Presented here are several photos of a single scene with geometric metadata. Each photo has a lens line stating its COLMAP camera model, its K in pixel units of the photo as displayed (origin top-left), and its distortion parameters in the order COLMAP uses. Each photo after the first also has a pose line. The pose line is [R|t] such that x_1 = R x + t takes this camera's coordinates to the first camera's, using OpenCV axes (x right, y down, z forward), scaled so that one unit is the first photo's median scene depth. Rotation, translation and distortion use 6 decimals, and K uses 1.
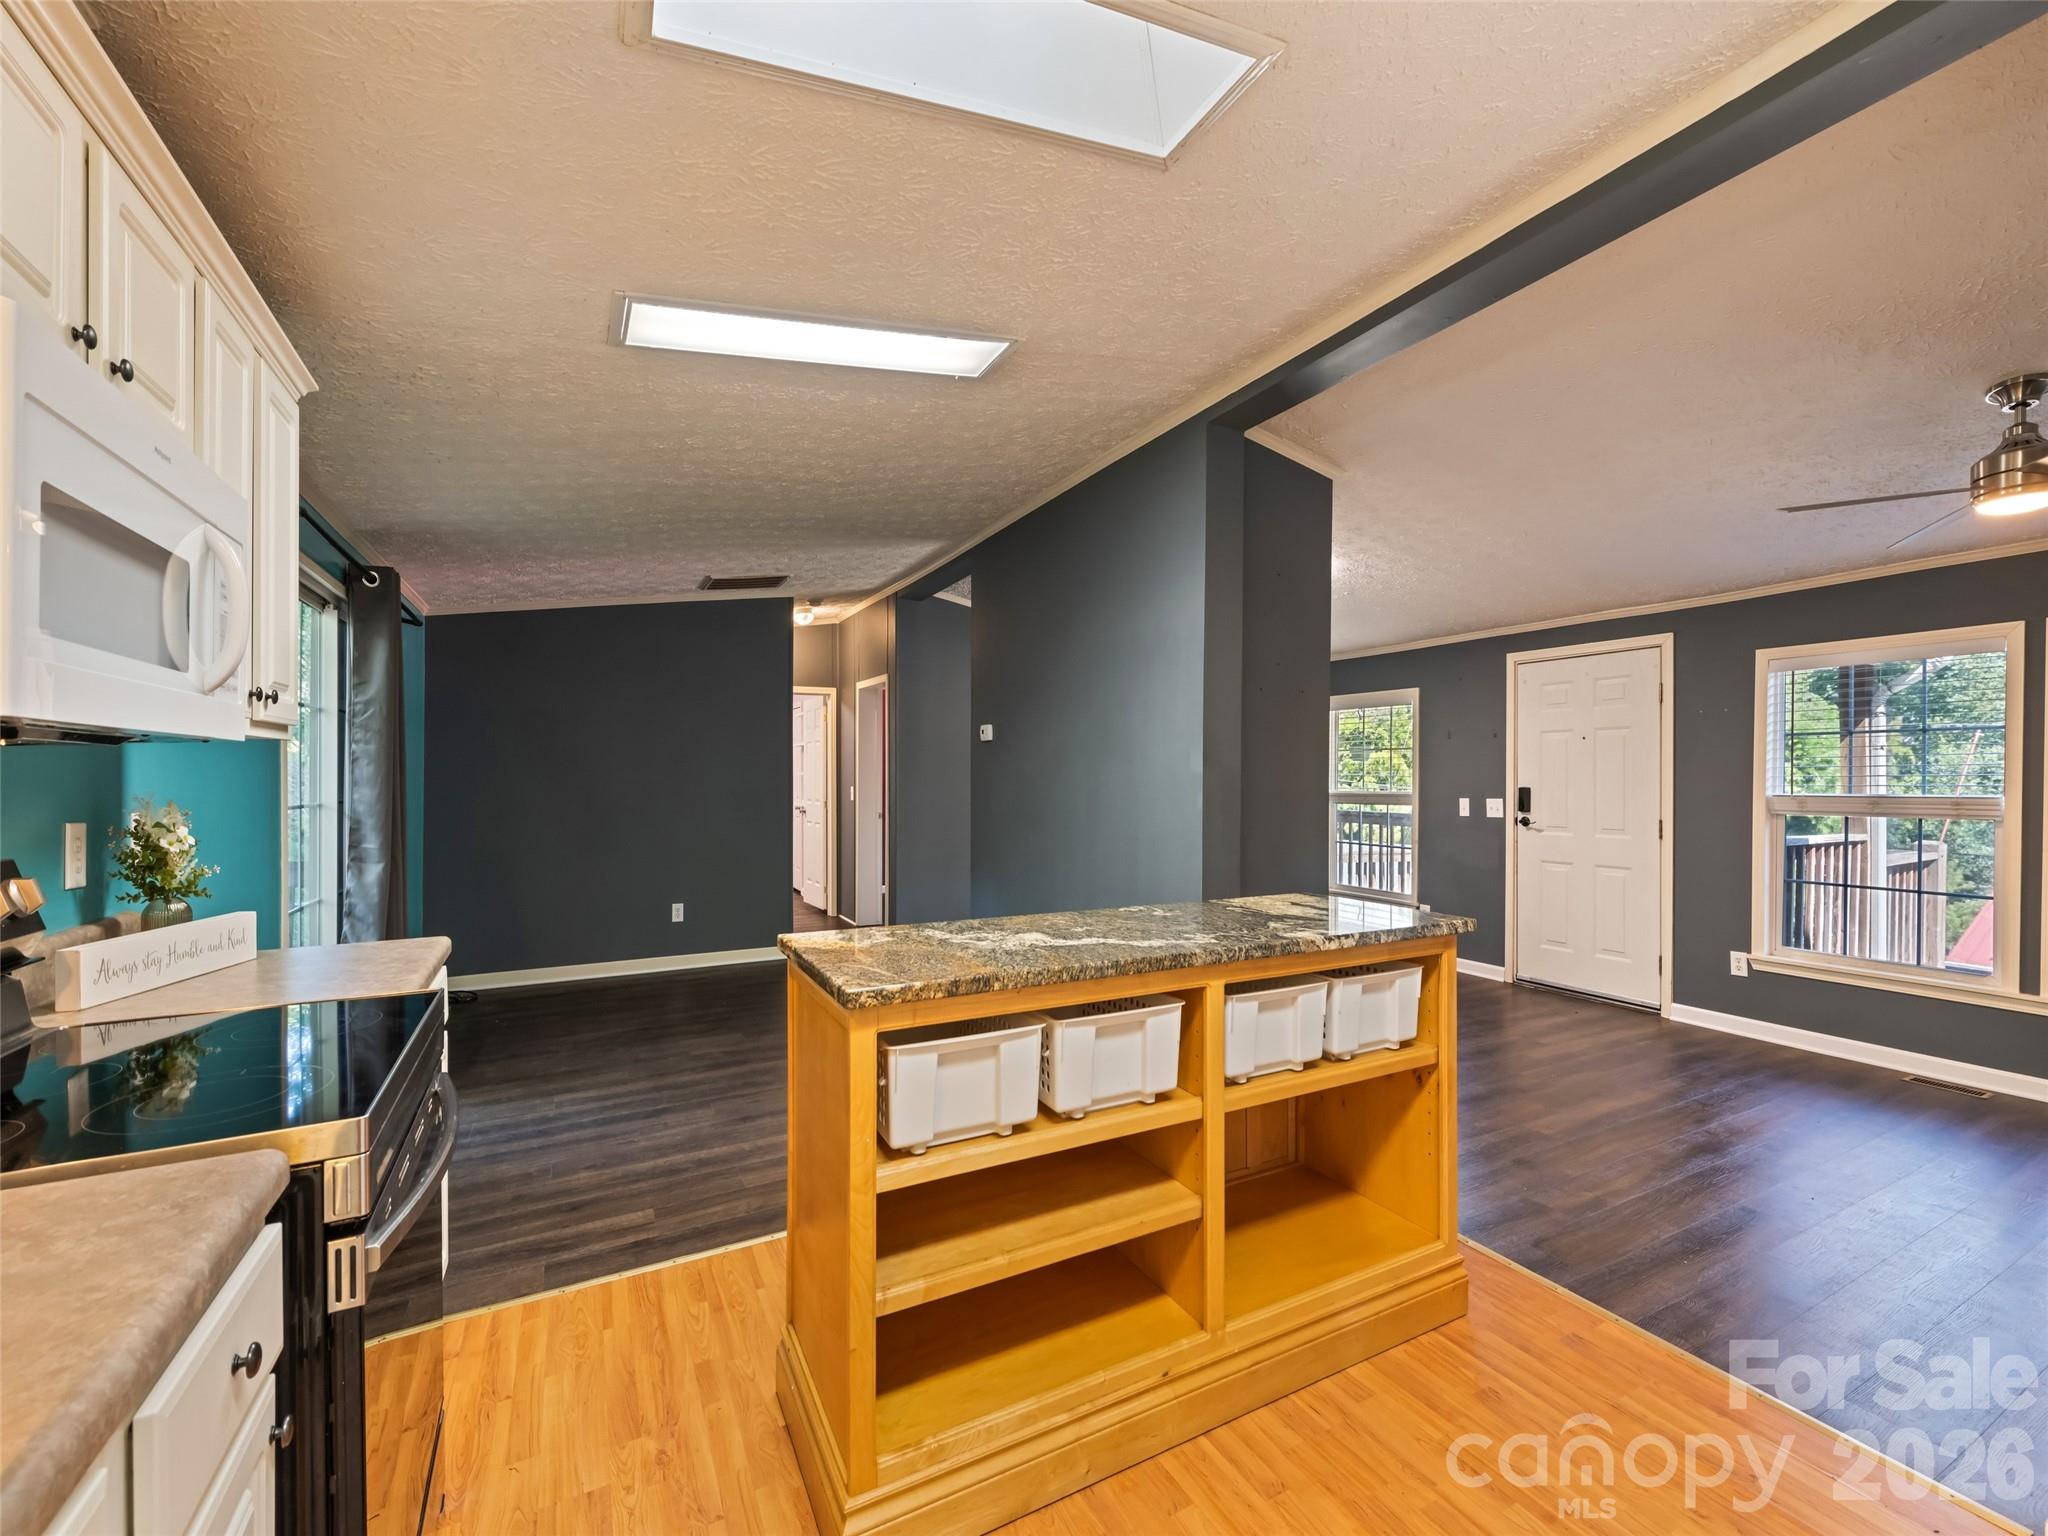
lens RADIAL K [[835.9, 0, 1030.1], [0, 835.9, 781.5], [0, 0, 1]] dist [0.002694, -0.000341]
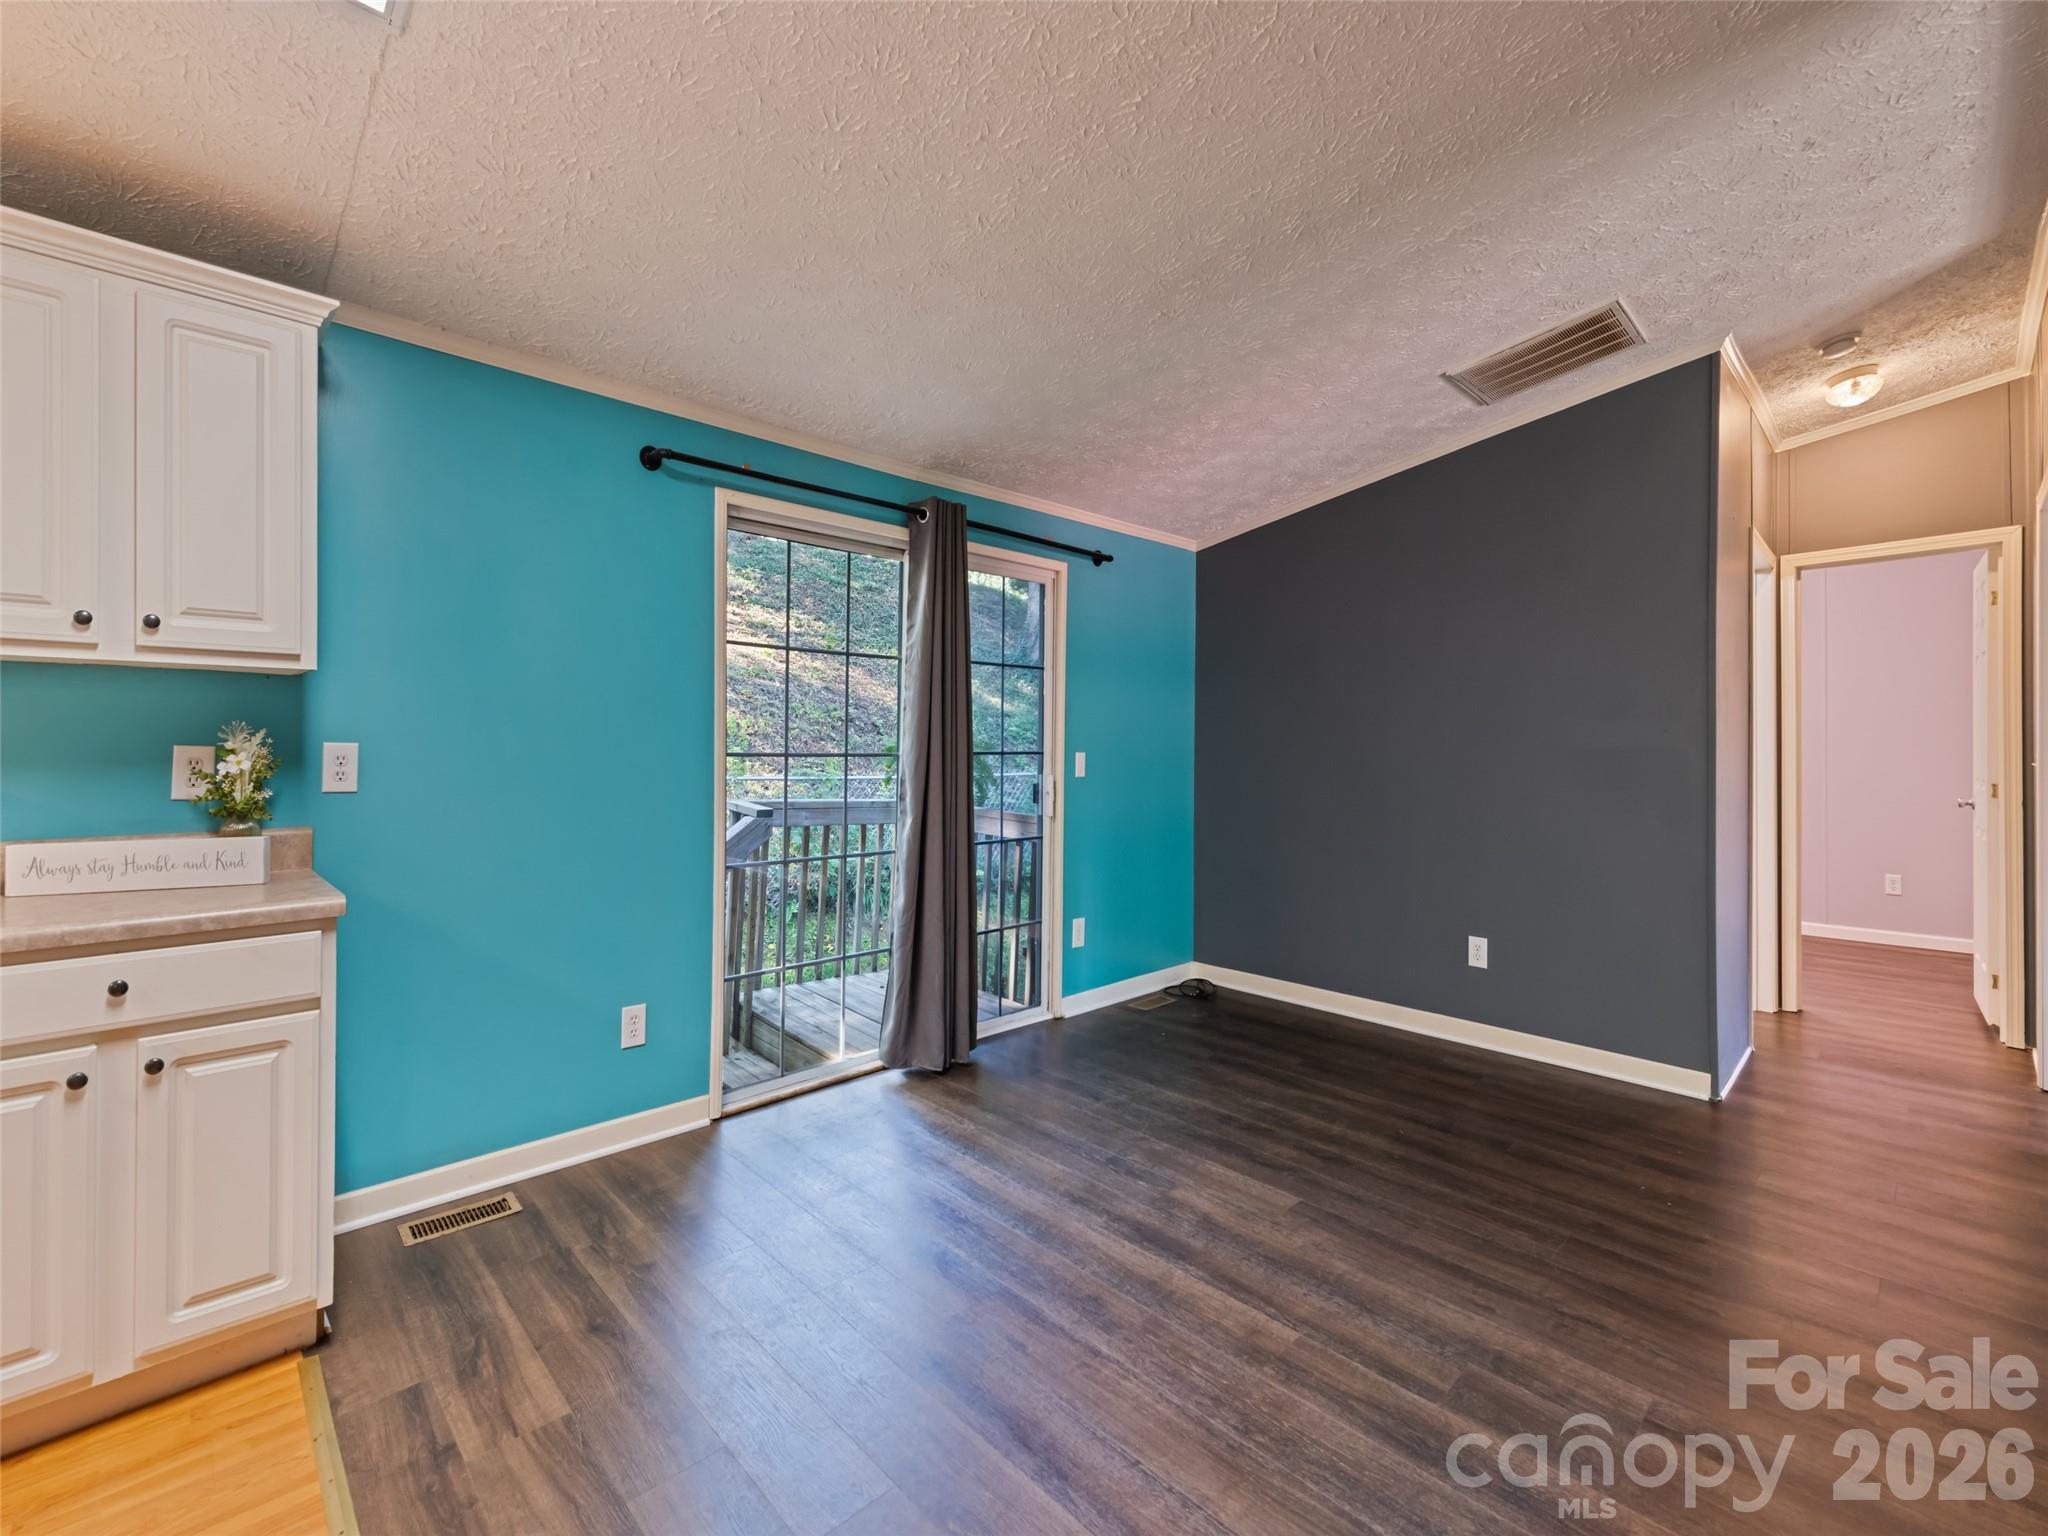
lens RADIAL K [[873.8, 0, 1003.8], [0, 873.8, 744.9], [0, 0, 1]] dist [0.008754, -0.000316]
pose [[0.253247, -0.005456, -0.967386, 0.145880], [-0.006983, 0.999948, -0.007467, 0.018013], [0.967376, 0.008646, 0.253196, 0.670608]]
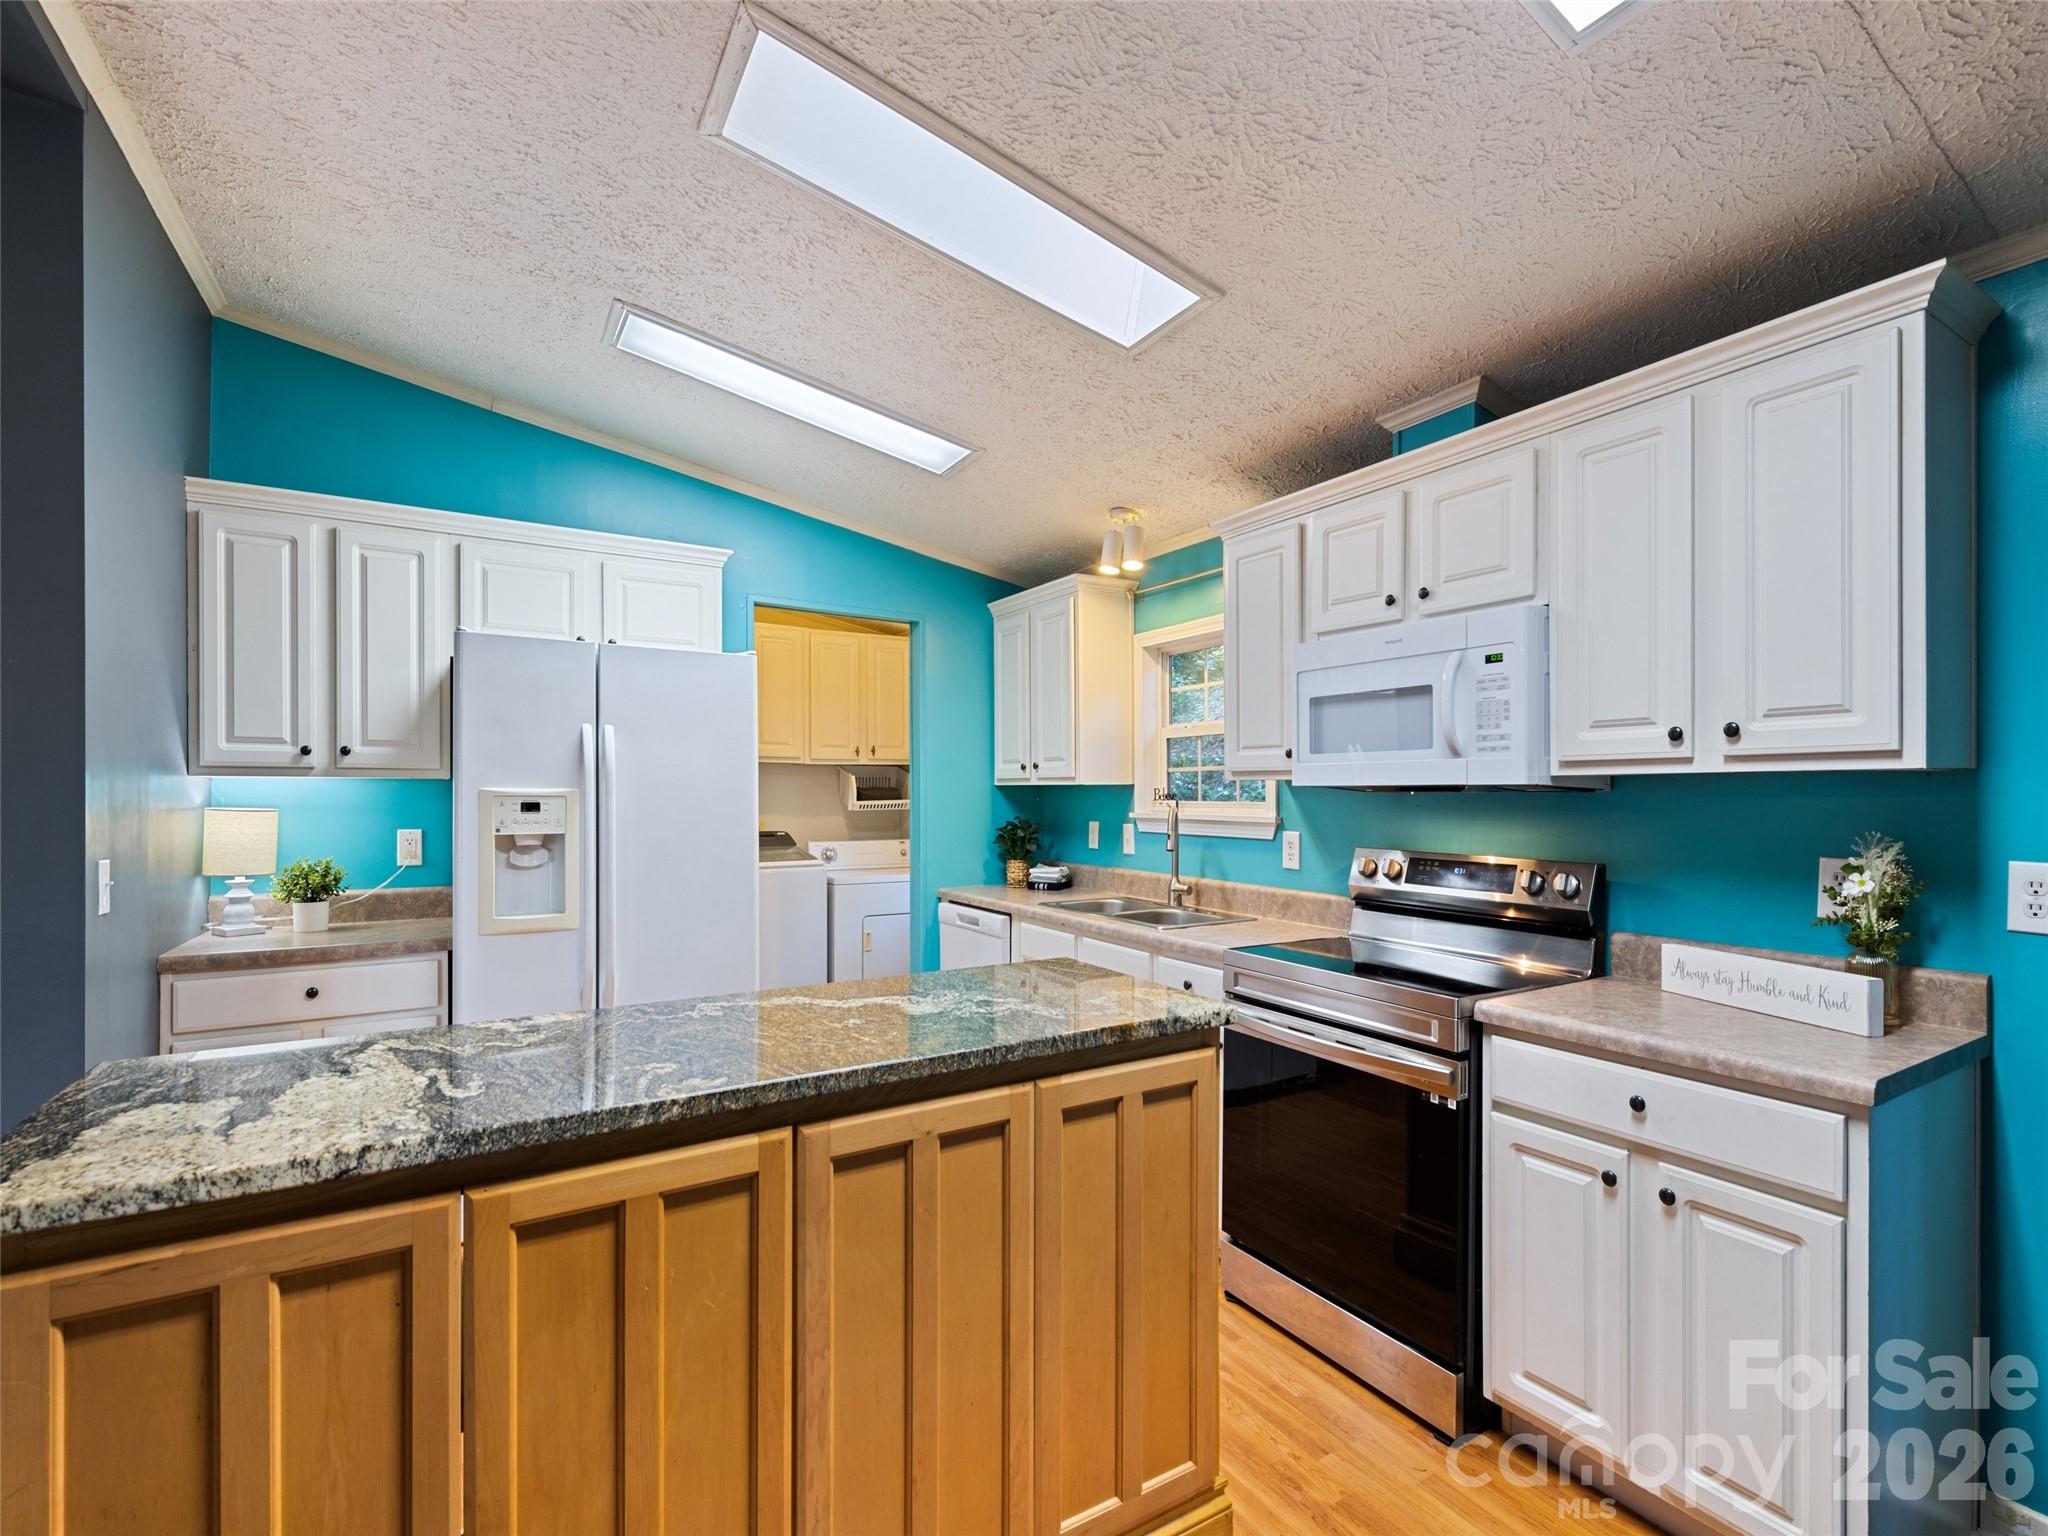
lens RADIAL K [[926.8, 0, 1036.7], [0, 926.8, 797.3], [0, 0, 1]] dist [0.015429, -0.001912]
pose [[-0.998269, -0.007583, -0.058317, -0.021289], [-0.007926, 0.999953, 0.005651, -0.009890], [0.058272, 0.006104, -0.998282, 0.783739]]
